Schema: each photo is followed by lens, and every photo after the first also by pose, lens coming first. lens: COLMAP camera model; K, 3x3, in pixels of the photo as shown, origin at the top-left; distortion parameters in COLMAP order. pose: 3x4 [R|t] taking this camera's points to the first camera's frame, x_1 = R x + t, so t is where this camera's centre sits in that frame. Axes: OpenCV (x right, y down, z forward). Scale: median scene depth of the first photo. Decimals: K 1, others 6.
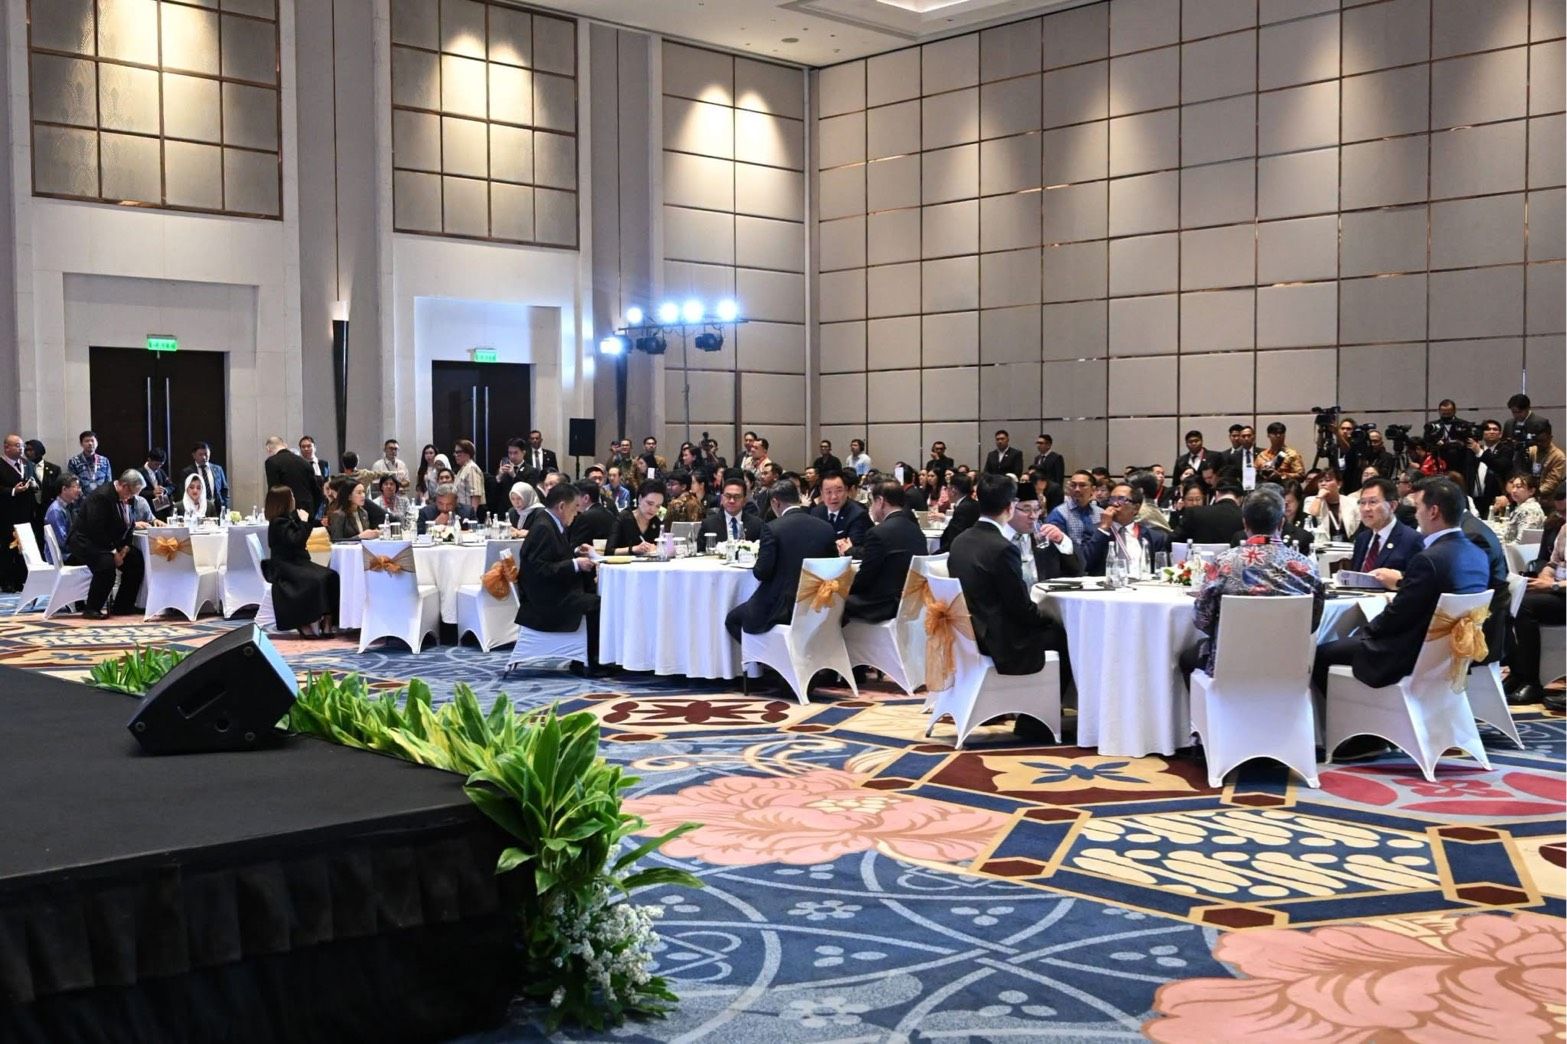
lens RADIAL K [[1773.5, 0, 783.5], [0, 1773.5, 522.0], [0, 0, 1]] dist [0.012559, -0.002104]
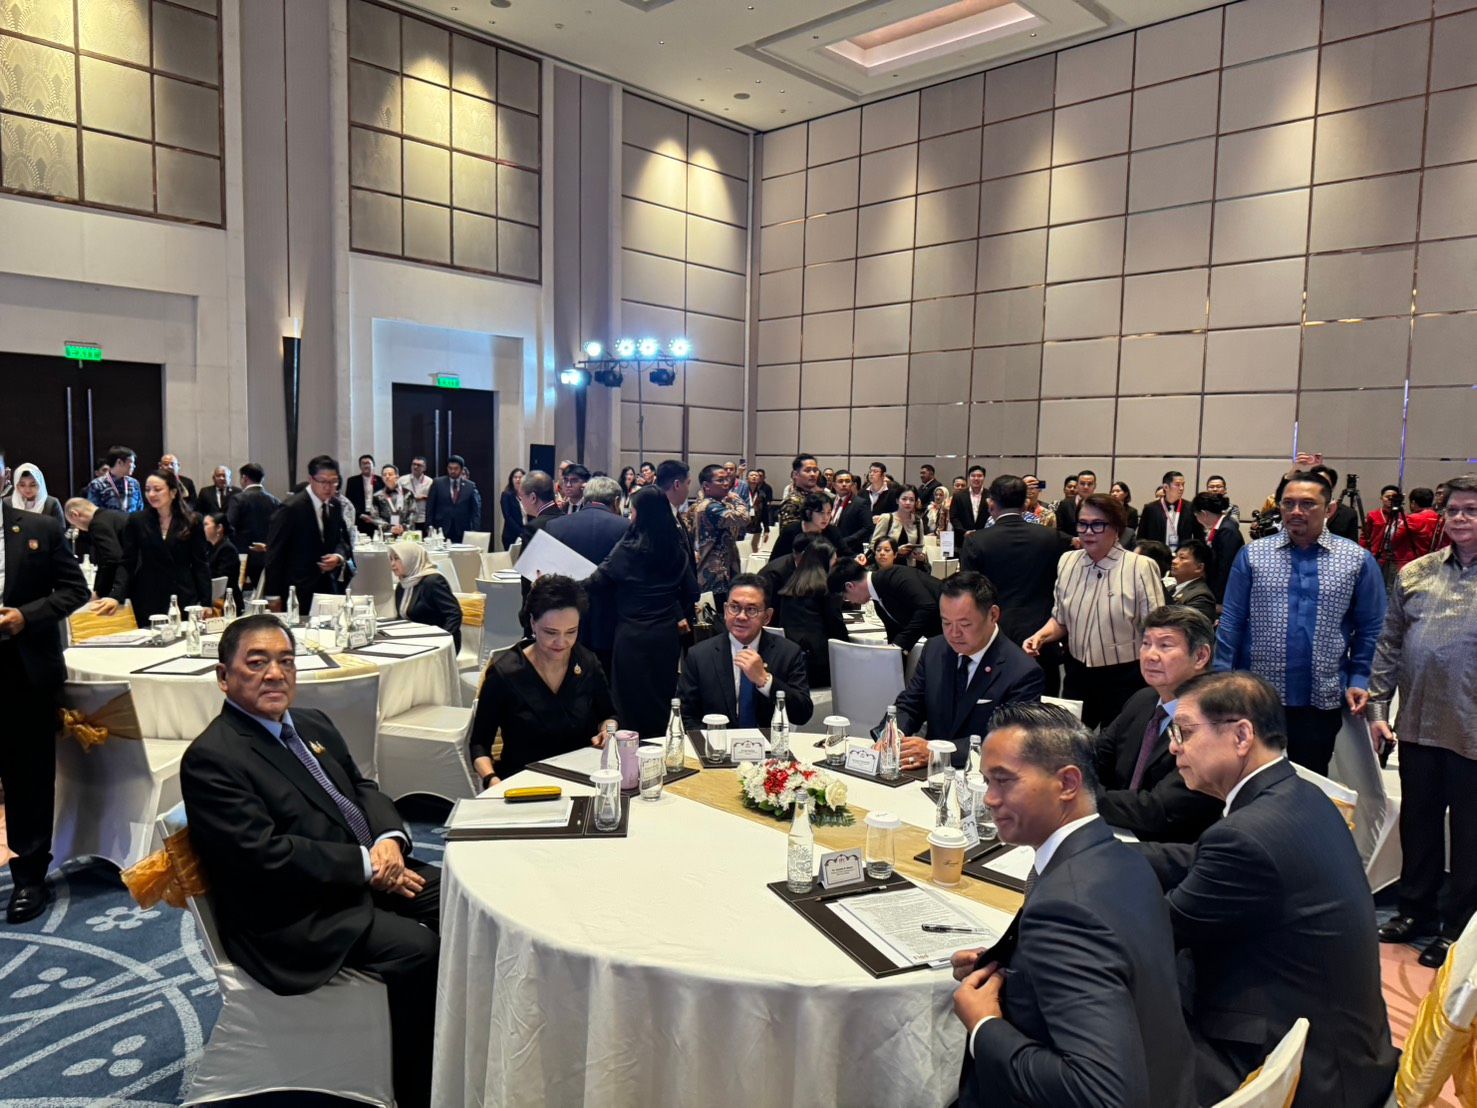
lens RADIAL K [[1086.5, 0, 738.5], [0, 1086.5, 554.0], [0, 0, 1]] dist [0.125972, -0.181329]
pose [[0.998697, 0.021439, 0.046311, -0.024565], [-0.023334, 0.998896, 0.040774, -0.021789], [-0.045386, -0.041801, 0.998095, 0.333484]]
